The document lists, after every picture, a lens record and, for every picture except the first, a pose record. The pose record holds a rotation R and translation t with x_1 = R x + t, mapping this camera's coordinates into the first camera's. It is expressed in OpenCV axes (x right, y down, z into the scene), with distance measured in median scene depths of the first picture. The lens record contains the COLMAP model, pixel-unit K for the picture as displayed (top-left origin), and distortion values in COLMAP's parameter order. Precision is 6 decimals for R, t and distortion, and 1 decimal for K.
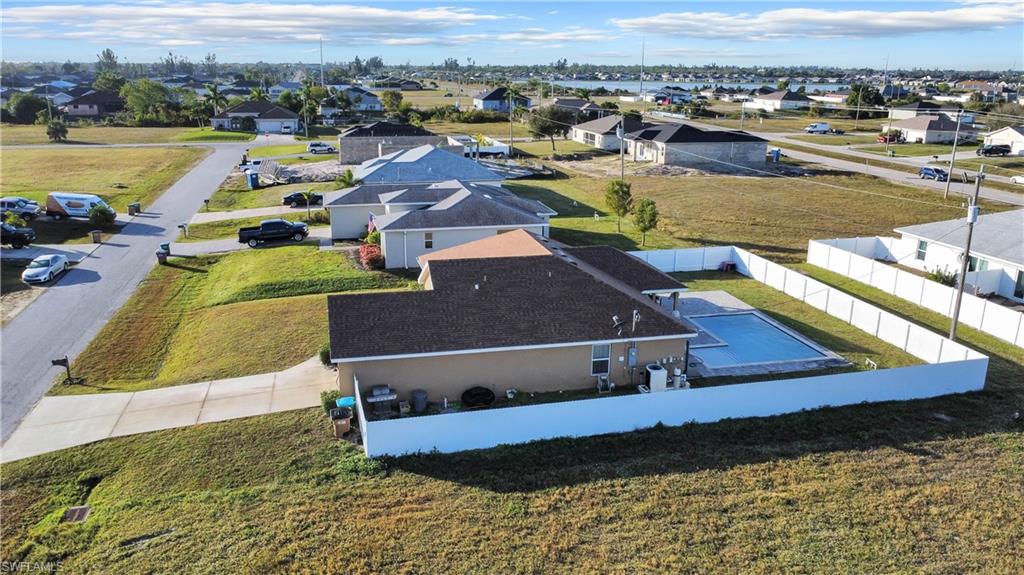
lens RADIAL K [[768.2, 0, 504.1], [0, 768.2, 295.6], [0, 0, 1]] dist [0.003710, -0.004956]
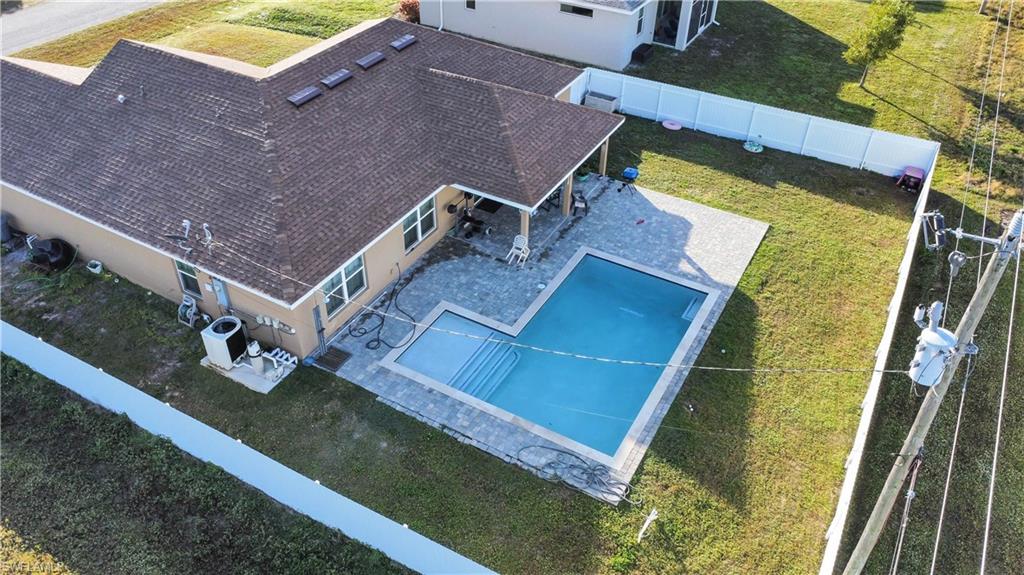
lens RADIAL K [[768.2, 0, 504.1], [0, 768.2, 295.6], [0, 0, 1]] dist [0.003710, -0.004956]
pose [[0.736018, 0.428111, -0.524403, 0.565791], [-0.204748, 0.879140, 0.430339, -0.194013], [0.645256, -0.209367, 0.734718, 0.616469]]
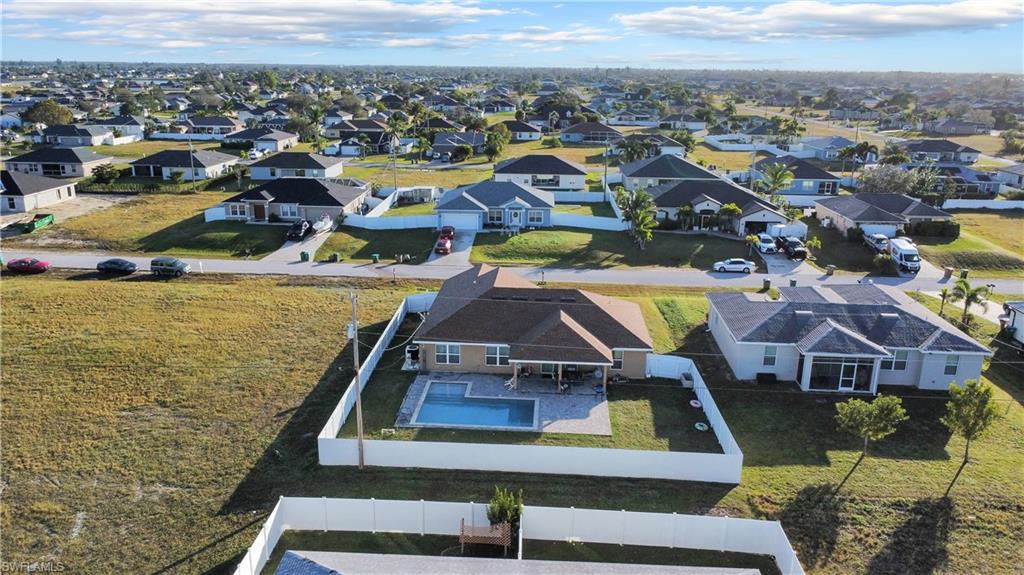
lens RADIAL K [[768.2, 0, 504.1], [0, 768.2, 295.6], [0, 0, 1]] dist [0.003710, -0.004956]
pose [[-0.288418, 0.263304, -0.920590, 1.427156], [-0.286792, 0.893552, 0.345421, -0.555405], [0.913546, 0.363644, -0.182203, 1.252941]]
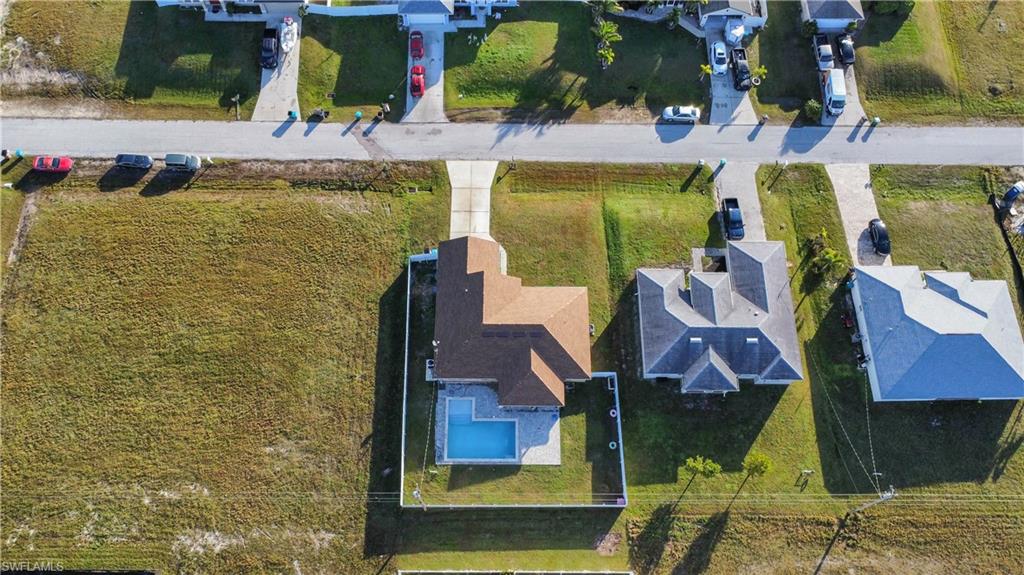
lens RADIAL K [[768.2, 0, 504.1], [0, 768.2, 295.6], [0, 0, 1]] dist [0.003710, -0.004956]
pose [[-0.223605, 0.897403, -0.380353, 0.770682], [-0.297582, 0.308744, 0.903395, -1.968359], [0.928141, 0.315190, 0.198015, 0.574112]]
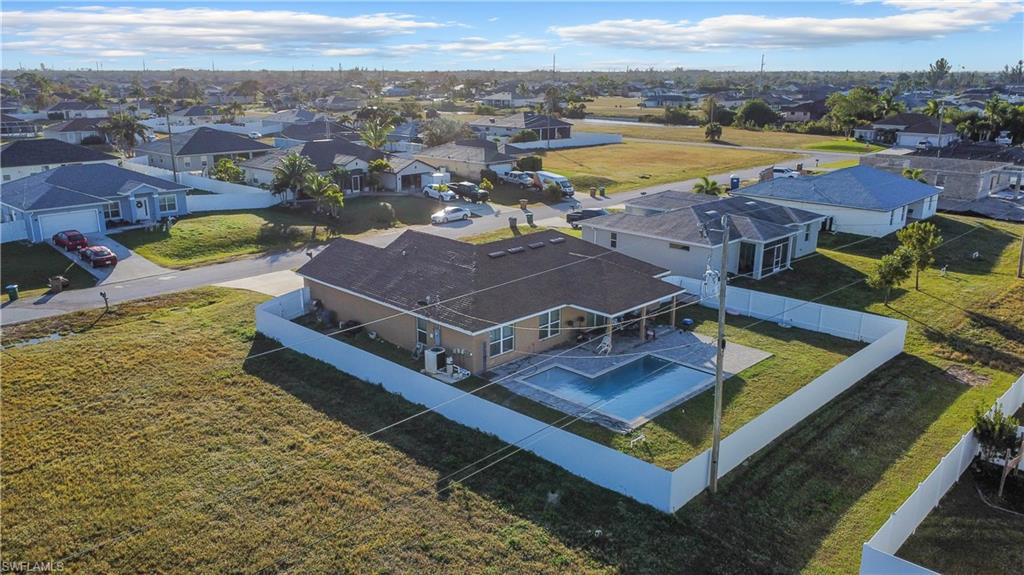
lens RADIAL K [[768.2, 0, 504.1], [0, 768.2, 295.6], [0, 0, 1]] dist [0.003710, -0.004956]
pose [[0.533421, 0.230605, -0.813808, 0.987543], [-0.239856, 0.963864, 0.115909, -0.117094], [0.811130, 0.133369, 0.569457, 0.375615]]
